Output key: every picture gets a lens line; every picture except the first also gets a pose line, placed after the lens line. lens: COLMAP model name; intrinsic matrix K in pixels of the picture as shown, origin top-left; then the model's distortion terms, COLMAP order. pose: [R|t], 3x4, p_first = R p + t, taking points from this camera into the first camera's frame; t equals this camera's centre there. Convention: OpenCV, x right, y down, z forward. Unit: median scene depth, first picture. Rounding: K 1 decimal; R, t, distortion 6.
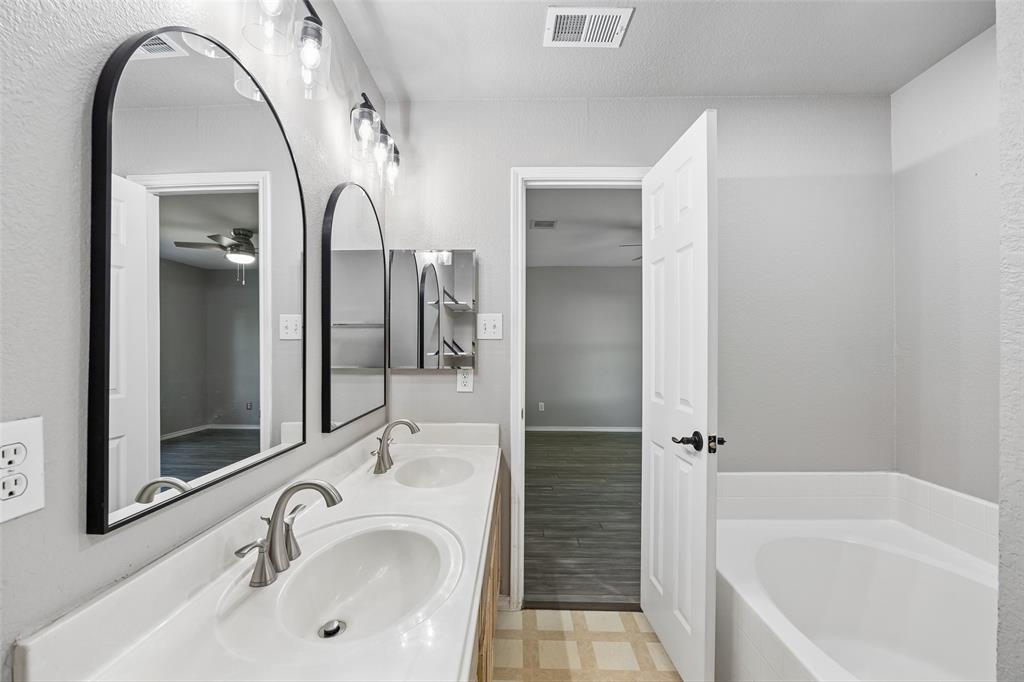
lens RADIAL K [[424.3, 0, 511.0], [0, 424.3, 343.1], [0, 0, 1]] dist [-0.013878, 0.000223]
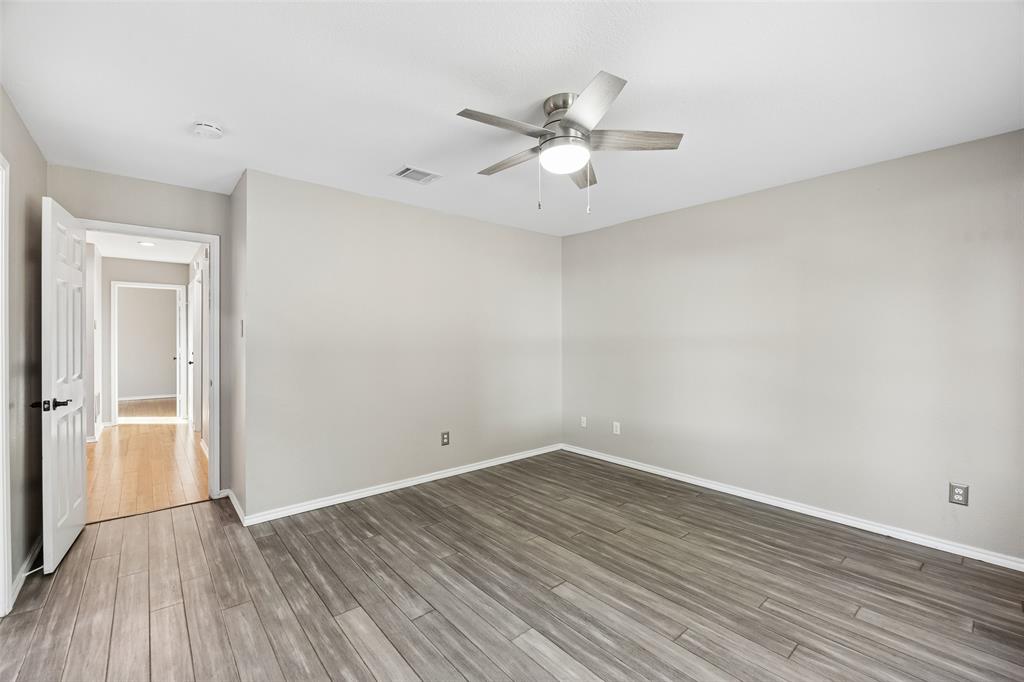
lens RADIAL K [[424.3, 0, 508.3], [0, 424.3, 340.0], [0, 0, 1]] dist [-0.013878, 0.000223]
pose [[0.663479, -0.001018, -0.748194, 0.662853], [0.005421, 0.999979, 0.003446, 0.002629], [0.748175, -0.006342, 0.663471, 0.578836]]
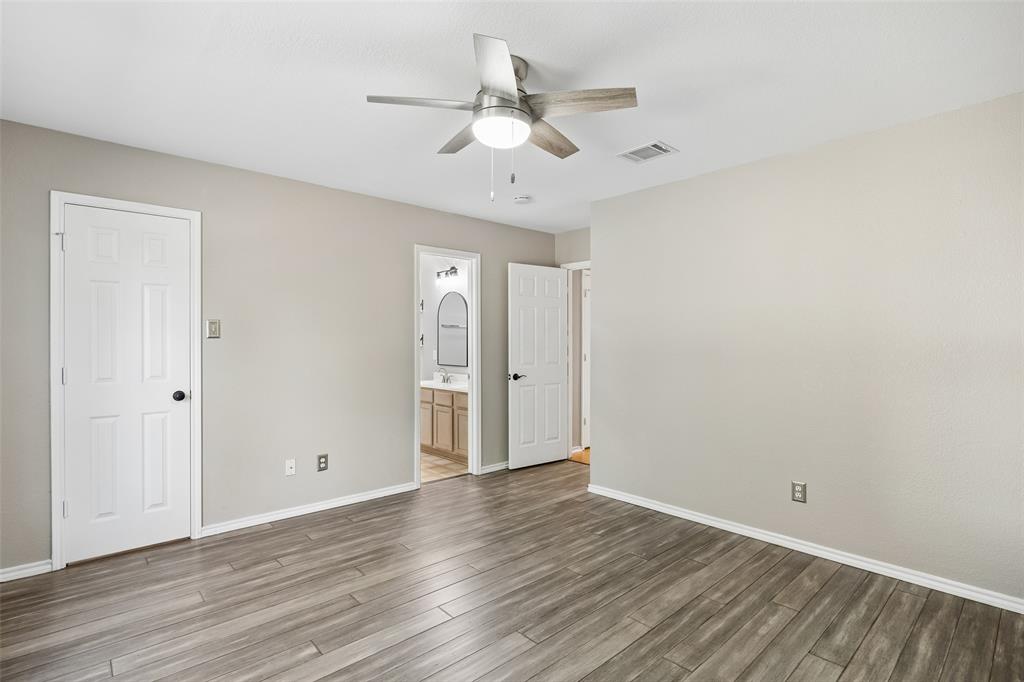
lens RADIAL K [[504.2, 0, 508.5], [0, 504.2, 340.5], [0, 0, 1]] dist [-0.005891, 0.000181]
pose [[-0.727717, -0.005584, -0.685855, 0.680073], [-0.002186, 0.999981, -0.005822, 0.007307], [0.685874, -0.002737, -0.727715, 1.281488]]
